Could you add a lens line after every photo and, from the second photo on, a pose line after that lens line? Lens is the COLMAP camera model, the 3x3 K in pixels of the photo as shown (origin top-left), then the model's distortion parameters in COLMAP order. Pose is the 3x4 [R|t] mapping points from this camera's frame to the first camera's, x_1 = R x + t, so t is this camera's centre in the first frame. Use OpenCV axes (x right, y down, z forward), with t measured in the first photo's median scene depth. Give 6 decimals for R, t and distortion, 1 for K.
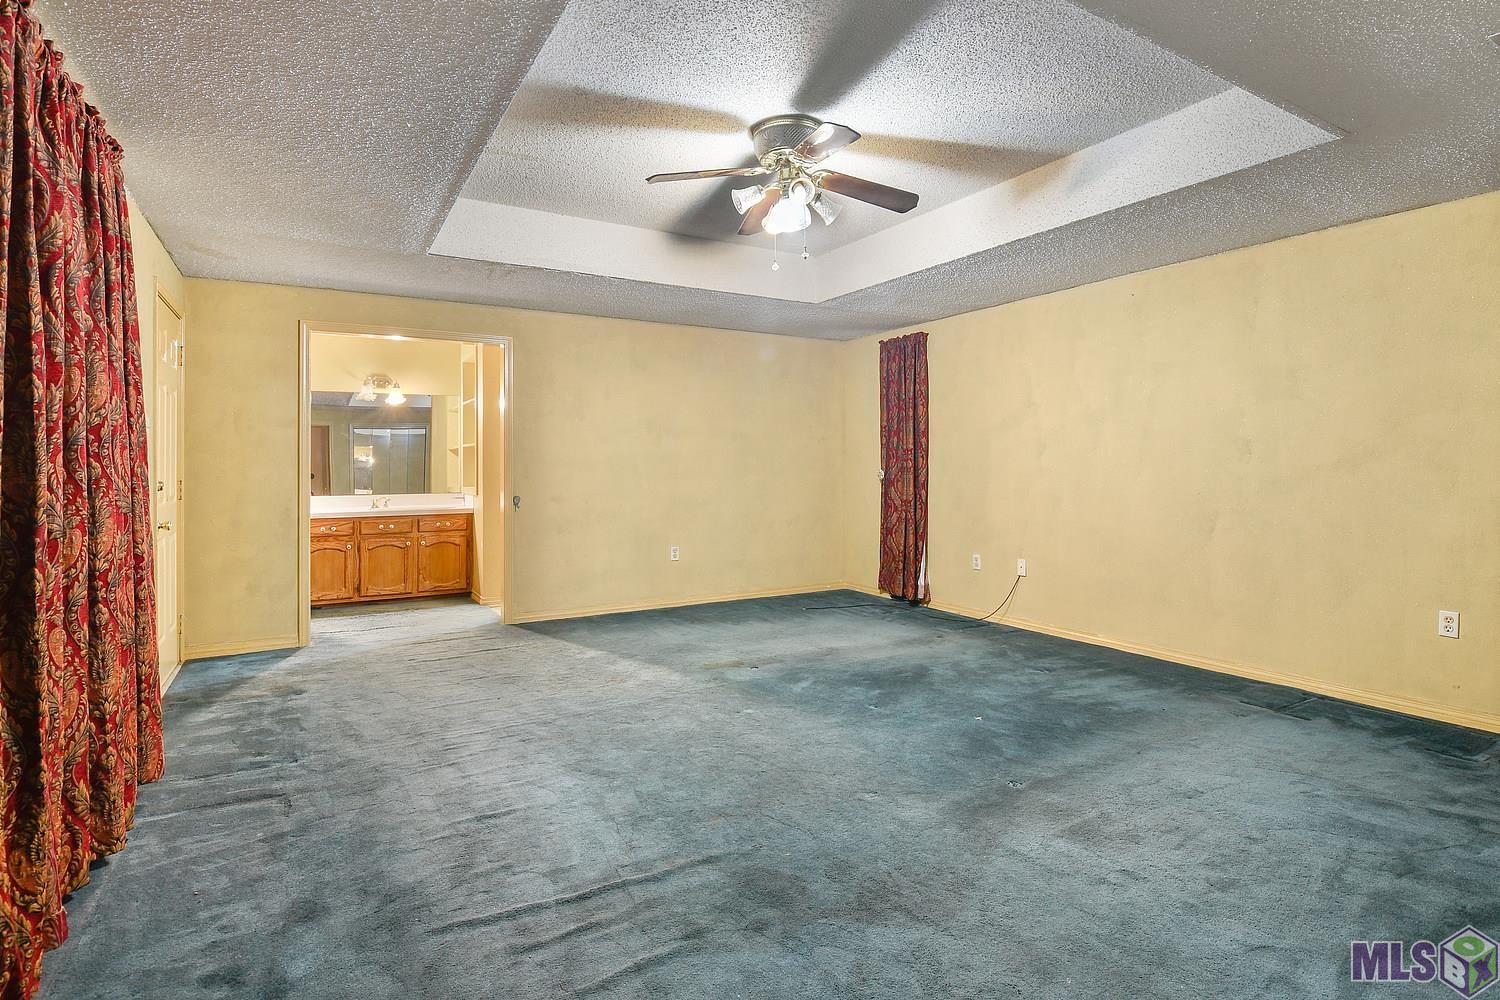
lens RADIAL K [[727.6, 0, 742.5], [0, 727.6, 491.1], [0, 0, 1]] dist [0.001854, -0.001506]
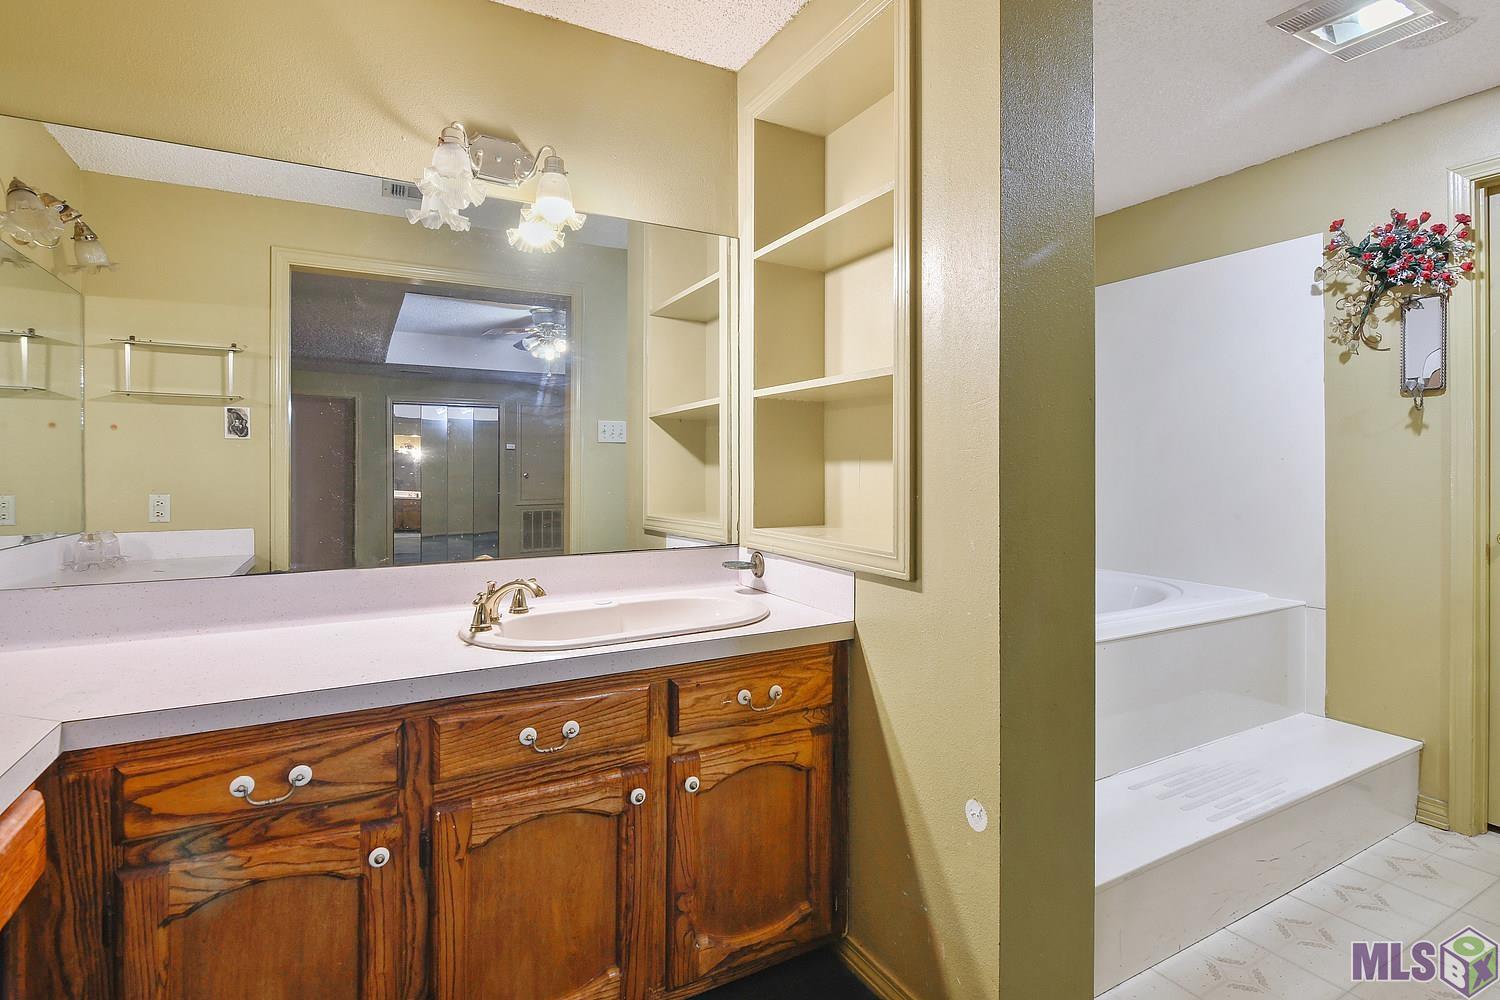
lens RADIAL K [[727.6, 0, 755.6], [0, 727.6, 490.0], [0, 0, 1]] dist [0.001854, -0.001506]
pose [[0.999605, 0.003237, -0.027916, -0.405467], [-0.003281, 0.999993, -0.001544, -0.022815], [0.027911, 0.001635, 0.999609, 0.753490]]
